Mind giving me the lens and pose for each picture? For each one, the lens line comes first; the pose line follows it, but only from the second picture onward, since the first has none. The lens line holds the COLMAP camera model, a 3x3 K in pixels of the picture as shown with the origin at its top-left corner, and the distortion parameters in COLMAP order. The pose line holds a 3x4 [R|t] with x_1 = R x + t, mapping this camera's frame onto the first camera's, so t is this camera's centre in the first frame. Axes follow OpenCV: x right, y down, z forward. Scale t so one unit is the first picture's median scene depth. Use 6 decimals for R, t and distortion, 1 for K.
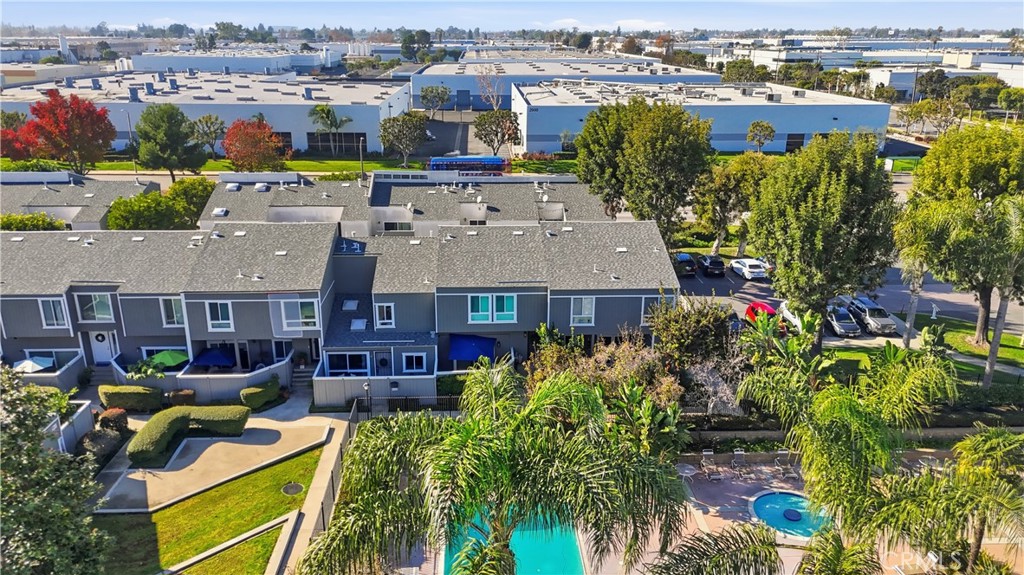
lens RADIAL K [[748.2, 0, 504.9], [0, 748.2, 288.3], [0, 0, 1]] dist [0.063246, -0.058325]
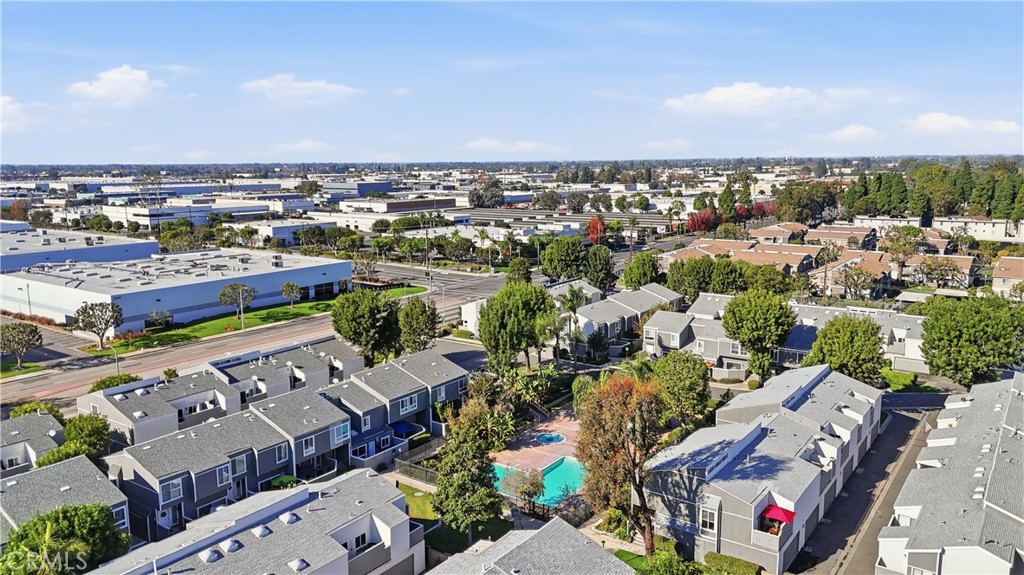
lens RADIAL K [[748.2, 0, 517.4], [0, 748.2, 288.3], [0, 0, 1]] dist [0.063246, -0.058325]
pose [[0.614902, -0.140822, 0.775928, -1.330800], [0.265475, 0.963463, -0.035524, -0.121913], [-0.742576, 0.227833, 0.629820, -0.571132]]
